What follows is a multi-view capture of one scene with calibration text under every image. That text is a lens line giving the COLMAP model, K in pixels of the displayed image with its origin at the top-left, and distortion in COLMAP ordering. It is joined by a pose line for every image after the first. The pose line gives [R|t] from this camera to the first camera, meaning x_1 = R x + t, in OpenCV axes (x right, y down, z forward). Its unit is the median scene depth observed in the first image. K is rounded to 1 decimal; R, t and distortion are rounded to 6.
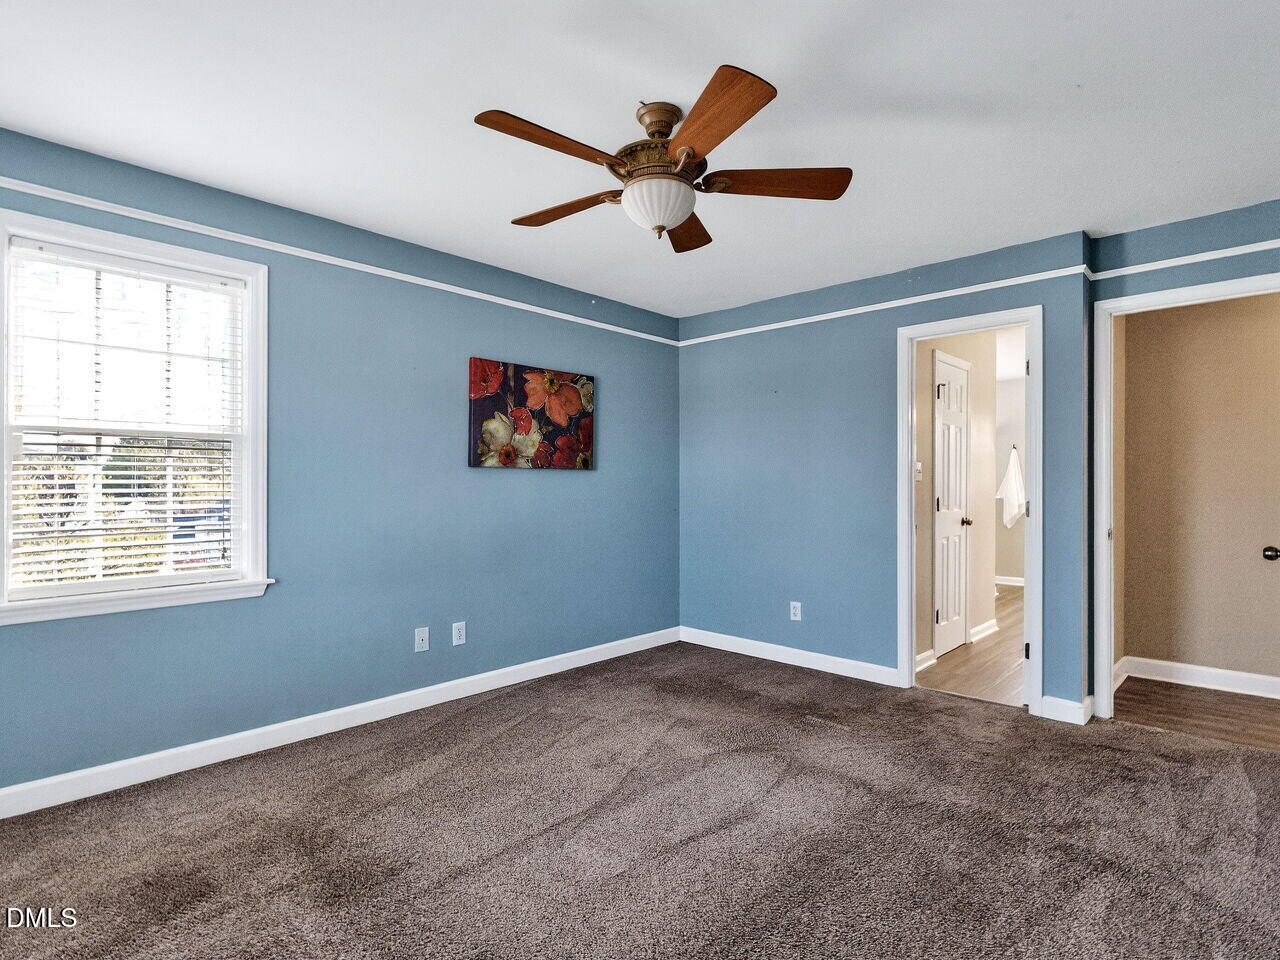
lens RADIAL K [[636.8, 0, 635.5], [0, 636.8, 483.8], [0, 0, 1]] dist [0.000856, -0.000083]
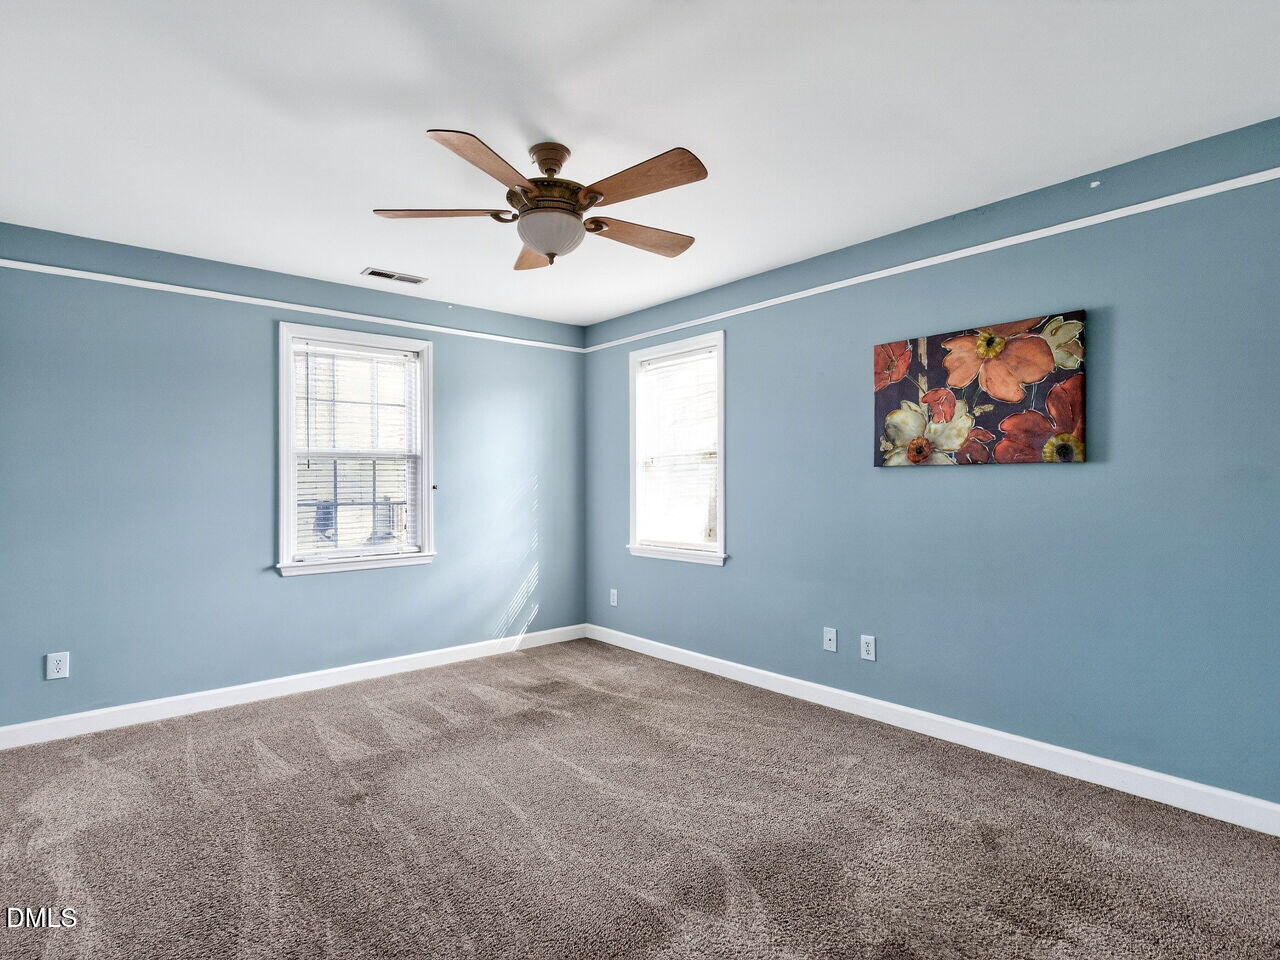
lens RADIAL K [[636.8, 0, 635.5], [0, 636.8, 483.8], [0, 0, 1]] dist [0.000856, -0.000083]
pose [[-0.044557, -0.005881, -0.998990, 0.615963], [-0.001445, 0.999982, -0.005822, 0.002952], [0.999006, 0.001184, -0.044565, 0.655992]]
